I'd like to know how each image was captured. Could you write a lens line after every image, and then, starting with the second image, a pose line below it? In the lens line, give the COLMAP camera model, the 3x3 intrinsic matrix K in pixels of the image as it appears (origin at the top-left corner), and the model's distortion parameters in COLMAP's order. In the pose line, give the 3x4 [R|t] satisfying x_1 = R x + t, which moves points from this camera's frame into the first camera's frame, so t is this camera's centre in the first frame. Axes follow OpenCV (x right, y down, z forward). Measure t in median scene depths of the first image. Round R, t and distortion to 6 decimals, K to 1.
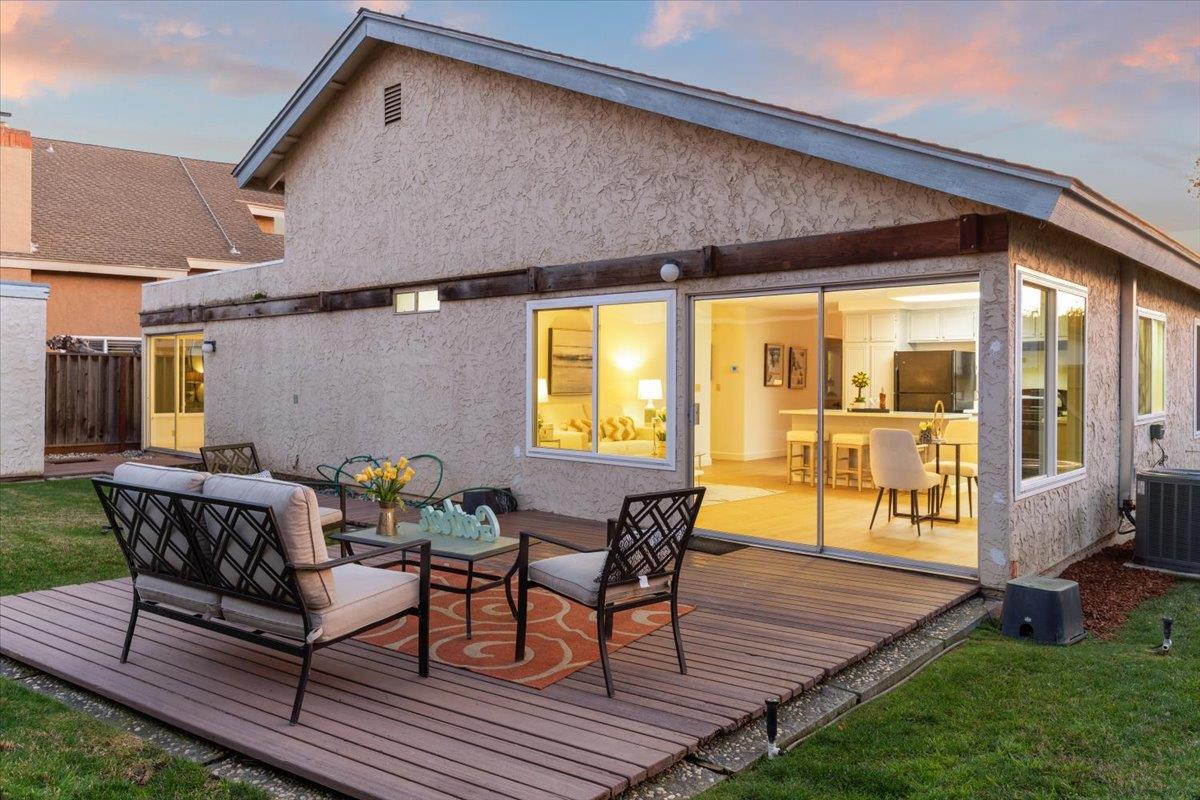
lens RADIAL K [[878.3, 0, 585.0], [0, 878.3, 389.1], [0, 0, 1]] dist [-0.004830, 0.004181]
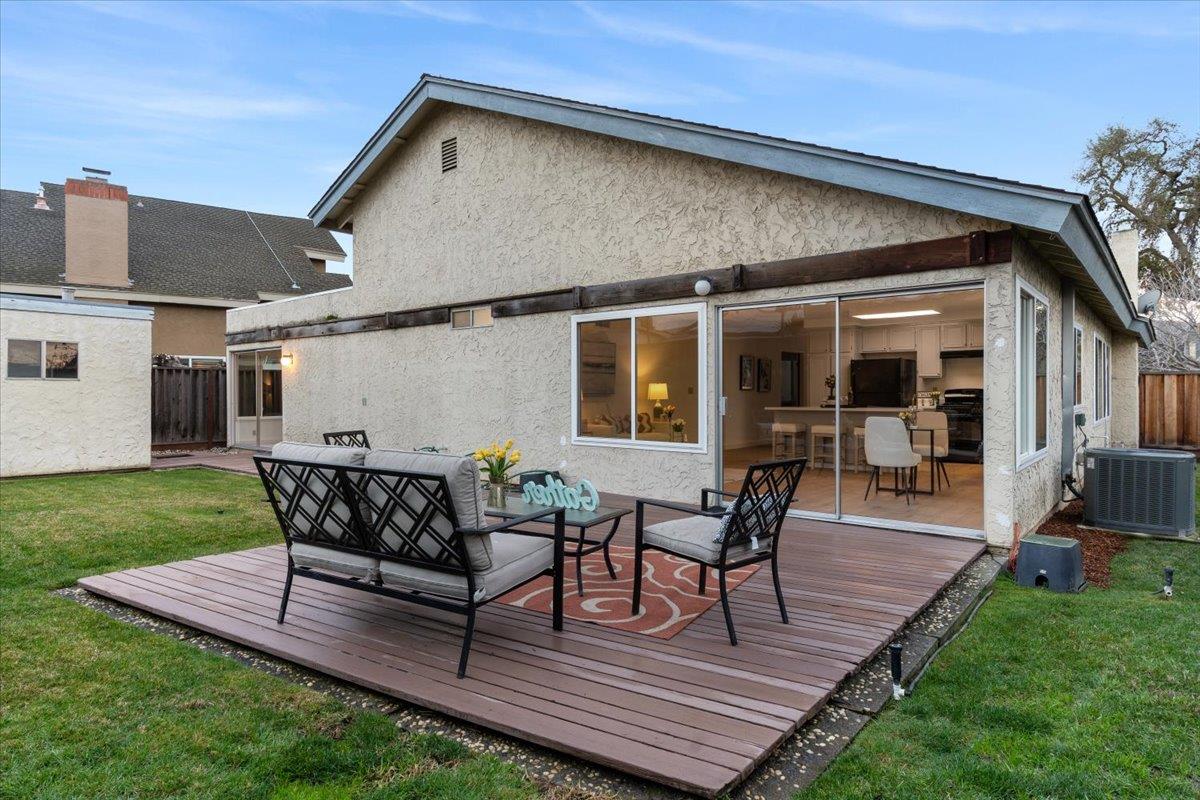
lens RADIAL K [[687.8, 0, 583.6], [0, 687.8, 401.8], [0, 0, 1]] dist [-0.000357, -0.001459]
pose [[0.999348, -0.007443, 0.035325, -0.101275], [0.007404, 0.999972, 0.001237, 0.020557], [-0.035333, -0.000975, 0.999375, 0.071372]]
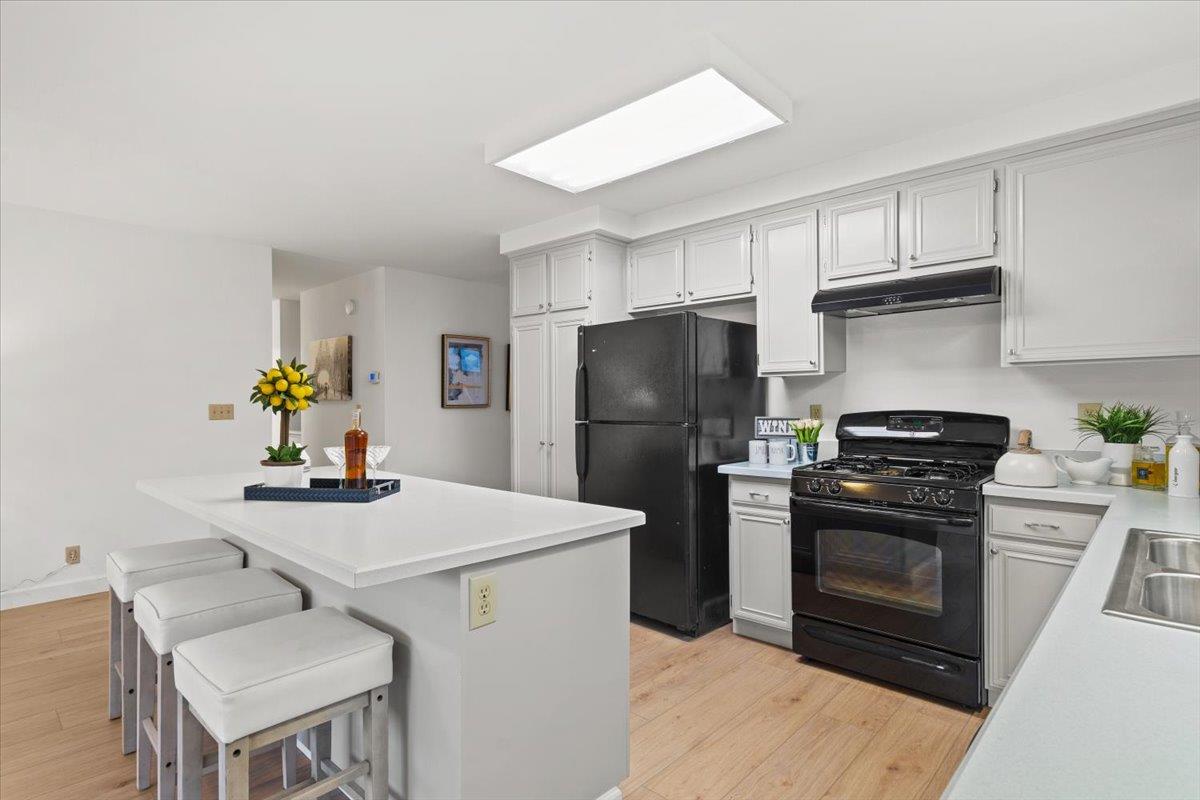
lens RADIAL K [[608.0, 0, 596.0], [0, 608.0, 387.5], [0, 0, 1]] dist [0.001172, 0.000264]
pose [[0.999943, -0.009112, 0.005552, 0.606799], [0.009293, 0.999397, -0.033444, -0.004418], [-0.005244, 0.033494, 0.999425, 1.180365]]
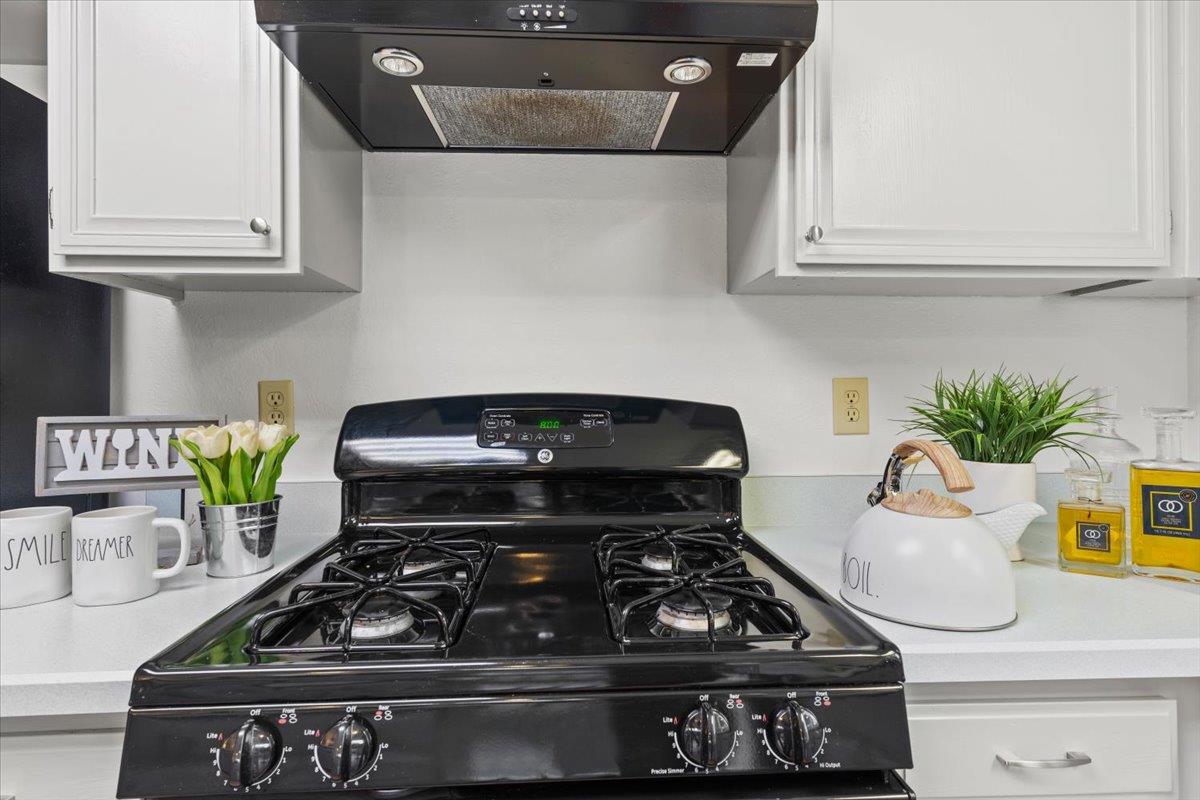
lens RADIAL K [[644.1, 0, 600.0], [0, 644.1, 400.0], [0, 0, 1]] dist [-0.003843, -0.001179]
pose [[0.692187, -0.007667, 0.721677, 0.714482], [0.012801, 0.999917, -0.001654, 0.001666], [-0.721604, 0.010384, 0.692228, 1.465513]]
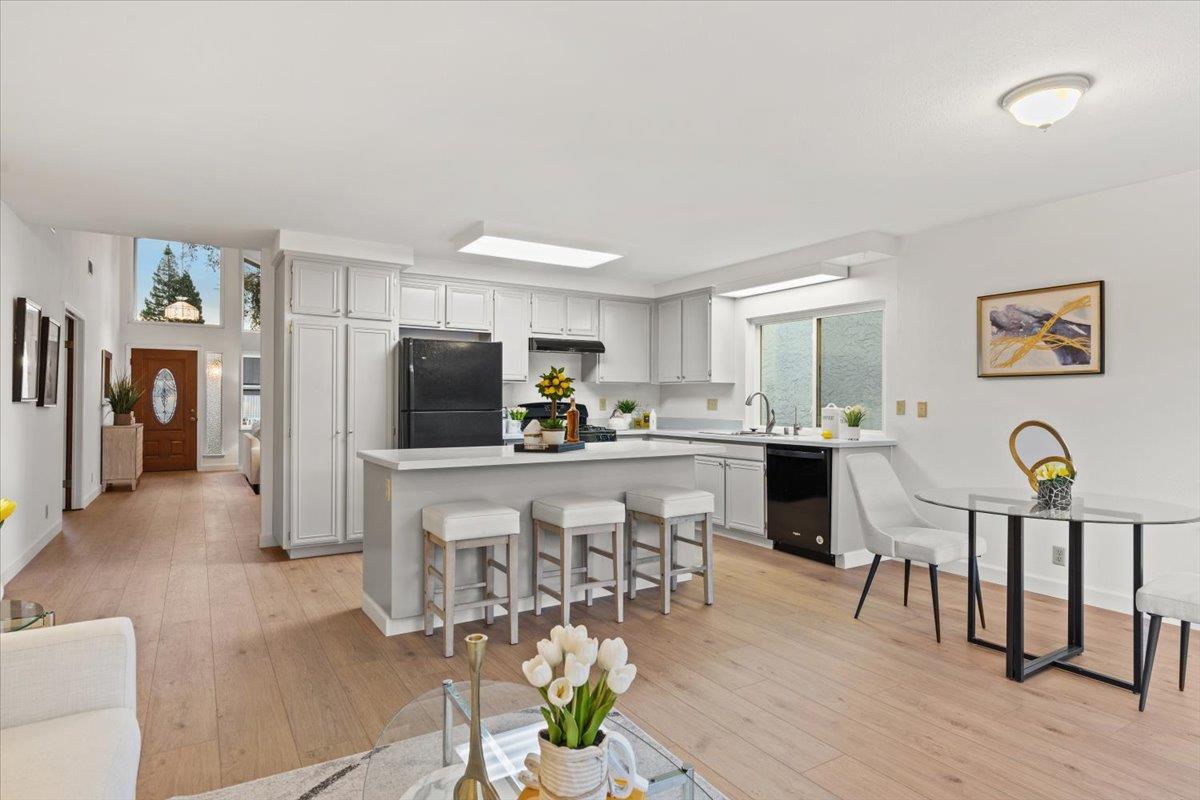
lens RADIAL K [[644.1, 0, 600.0], [0, 644.1, 400.0], [0, 0, 1]] dist [-0.003843, -0.001179]
pose [[0.255859, 0.001051, 0.966714, -0.027479], [0.010512, 0.999937, -0.003869, 0.000944], [-0.966657, 0.011152, 0.255832, 1.300502]]
